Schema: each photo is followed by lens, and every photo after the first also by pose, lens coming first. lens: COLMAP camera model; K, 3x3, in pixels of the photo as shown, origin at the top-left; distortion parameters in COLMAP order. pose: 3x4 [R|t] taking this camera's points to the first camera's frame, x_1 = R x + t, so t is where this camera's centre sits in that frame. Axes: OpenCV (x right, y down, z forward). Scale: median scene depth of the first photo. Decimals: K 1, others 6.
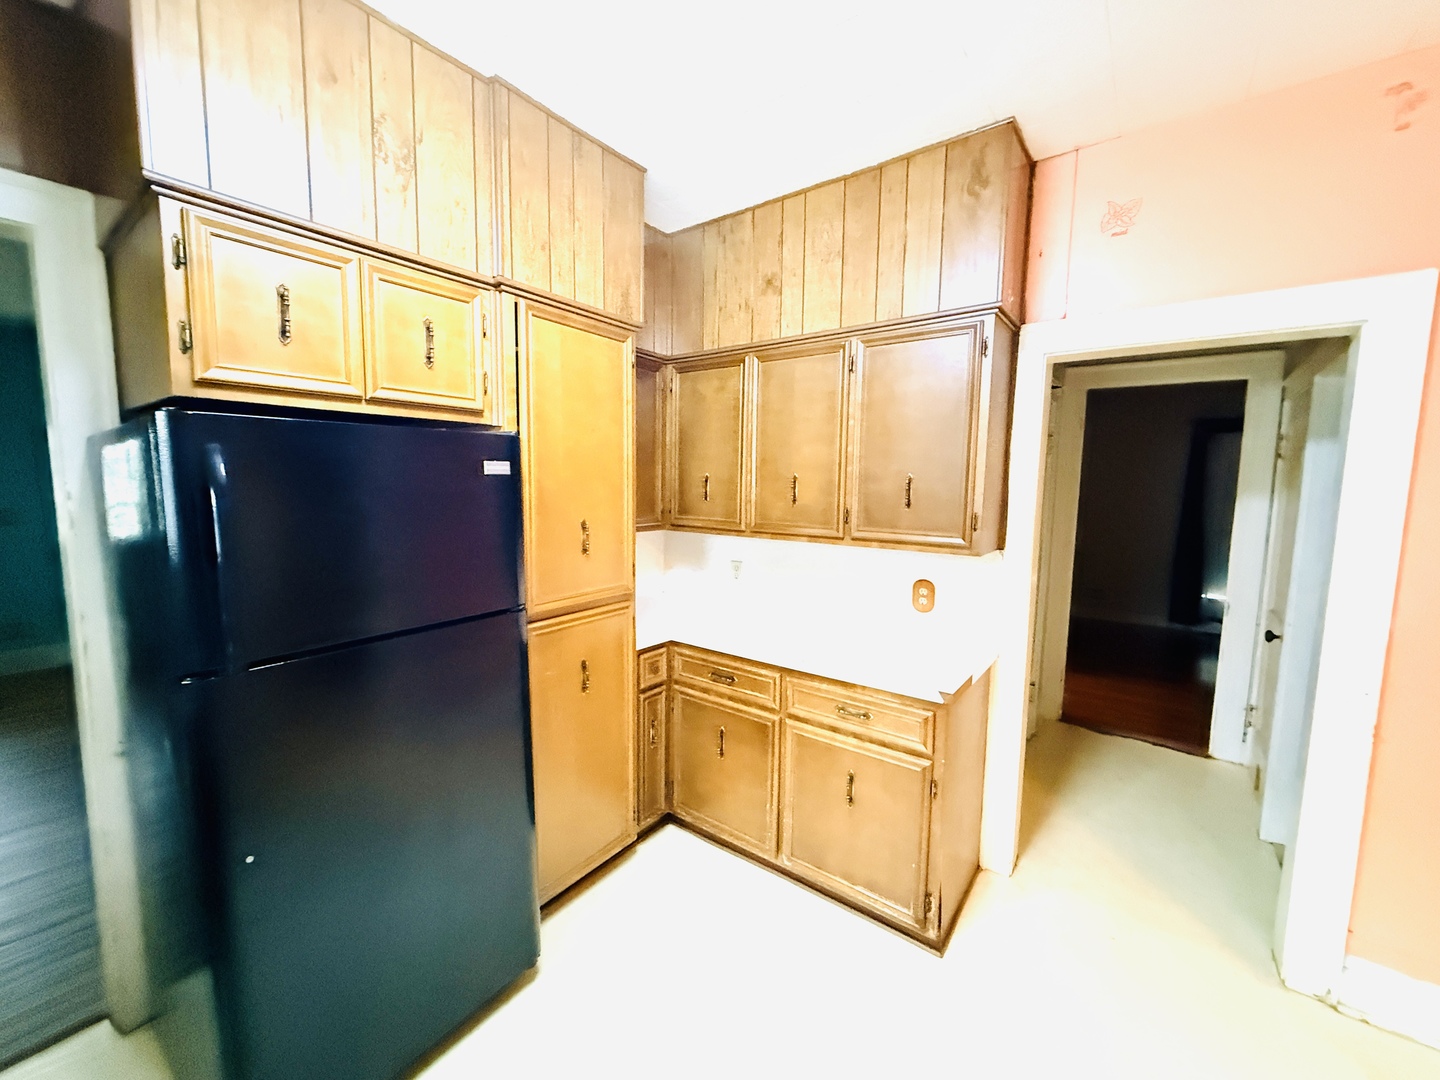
lens RADIAL K [[574.4, 0, 720.2], [0, 574.4, 539.7], [0, 0, 1]] dist [-0.000885, -0.000178]
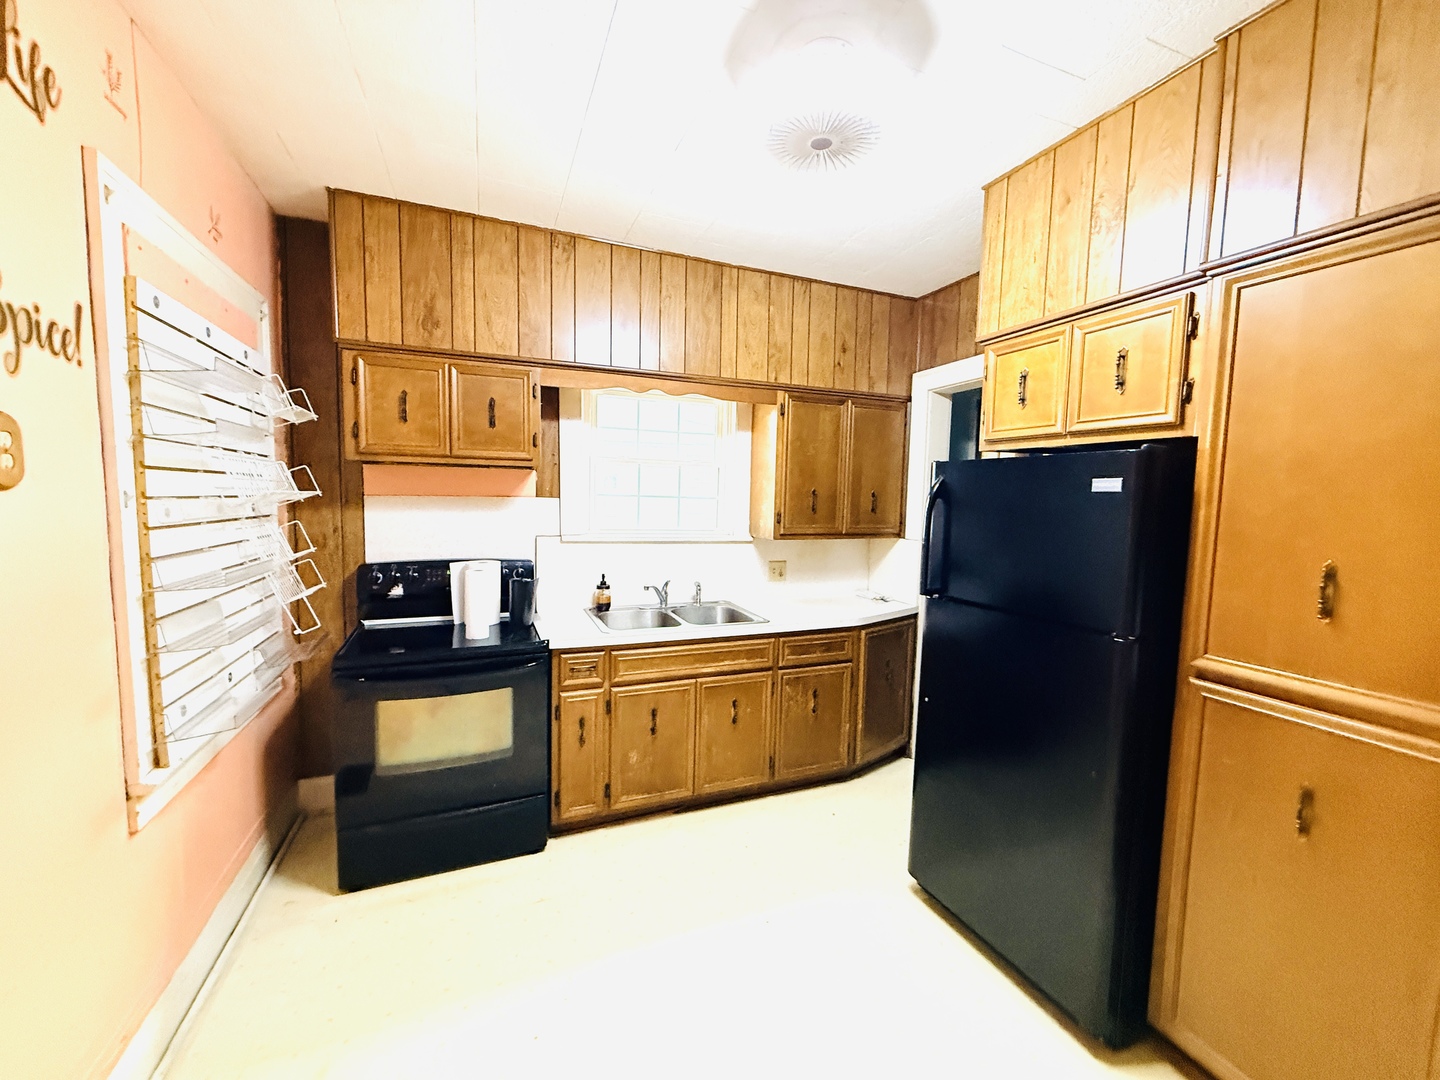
lens RADIAL K [[574.4, 0, 717.4], [0, 574.4, 539.6], [0, 0, 1]] dist [-0.000885, -0.000178]
pose [[-0.518605, 0.048046, -0.853663, 0.691835], [-0.113546, 0.985707, 0.124458, -0.068185], [0.847441, 0.161475, -0.505737, 0.812003]]
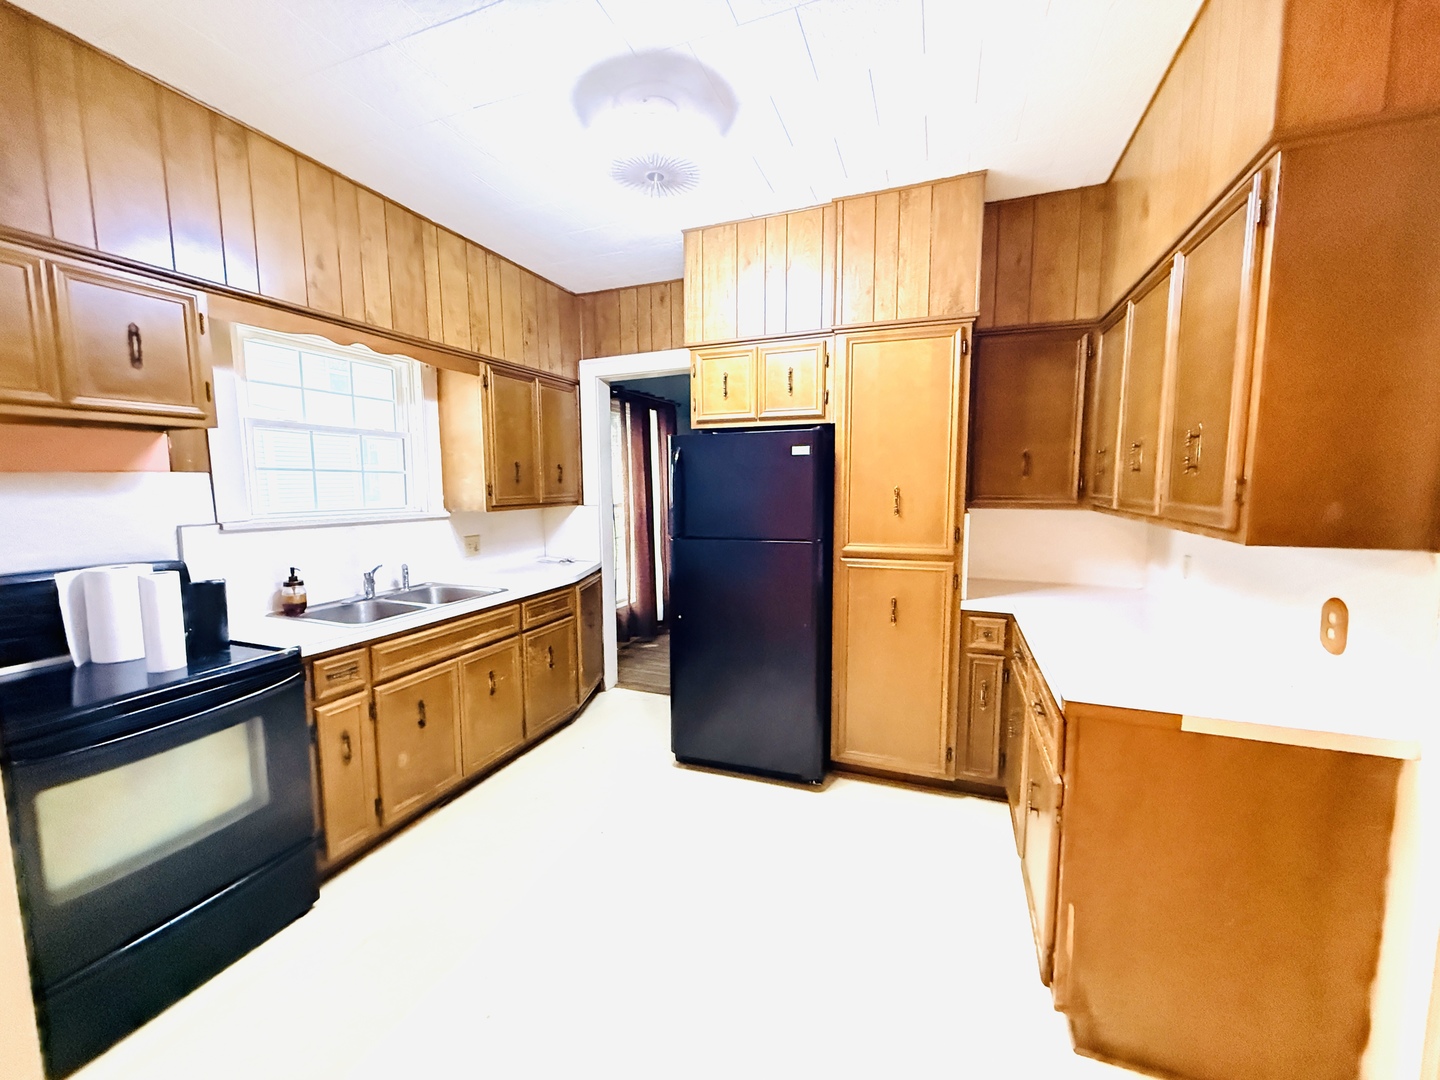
lens RADIAL K [[574.4, 0, 719.2], [0, 574.4, 539.4], [0, 0, 1]] dist [-0.000885, -0.000178]
pose [[0.267331, 0.085533, -0.959801, 0.977760], [-0.088265, 0.994039, 0.064000, 0.036246], [0.959554, 0.067608, 0.273287, 0.297099]]
